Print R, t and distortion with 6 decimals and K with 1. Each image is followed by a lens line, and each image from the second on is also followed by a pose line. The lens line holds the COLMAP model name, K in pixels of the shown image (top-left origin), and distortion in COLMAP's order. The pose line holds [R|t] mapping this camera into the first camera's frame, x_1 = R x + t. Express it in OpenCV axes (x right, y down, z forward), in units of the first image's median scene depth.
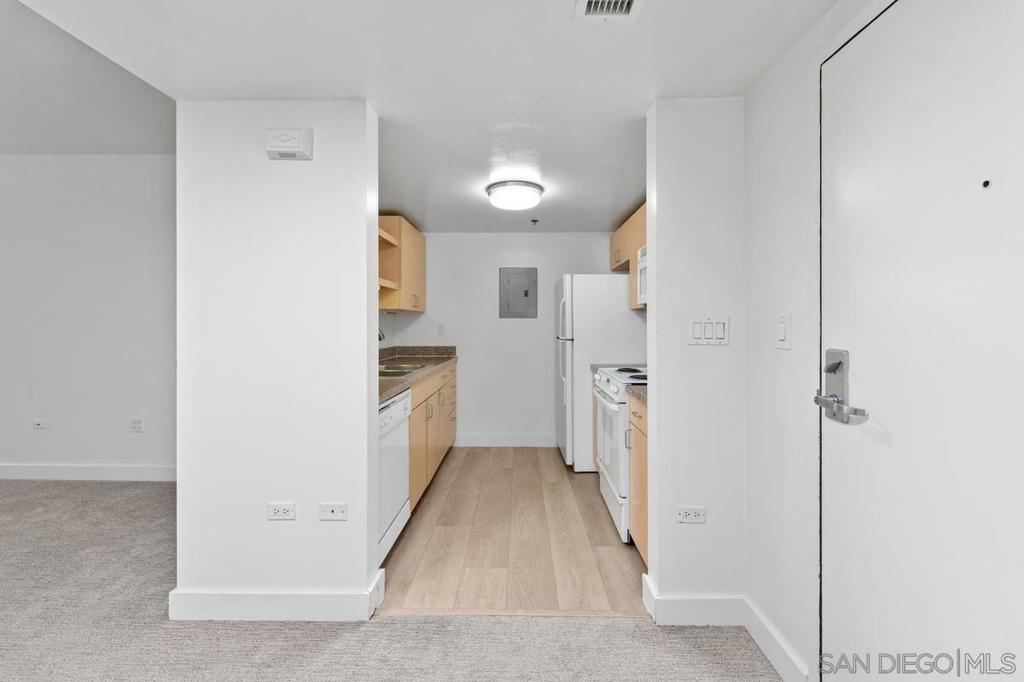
lens RADIAL K [[420.2, 0, 512.6], [0, 420.2, 323.4], [0, 0, 1]] dist [0.001157, 0.000205]
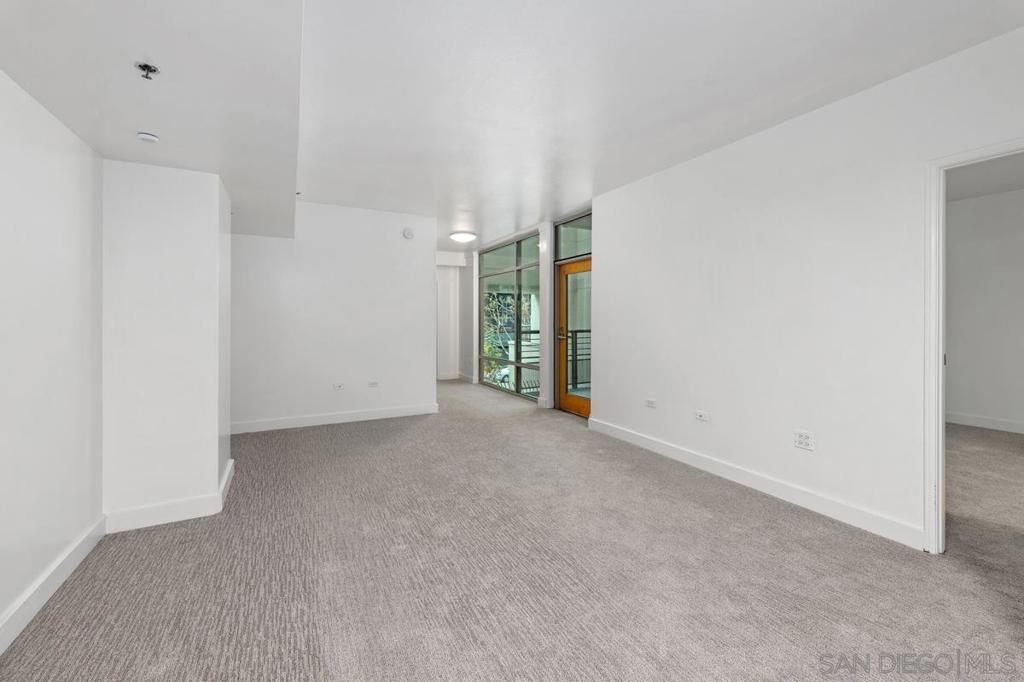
lens RADIAL K [[420.2, 0, 512.6], [0, 420.2, 323.4], [0, 0, 1]] dist [0.001157, 0.000205]
pose [[0.476587, 0.006246, -0.879105, -0.702004], [0.008246, 0.999899, 0.011575, -0.006169], [0.879089, -0.012765, 0.476488, 0.159786]]
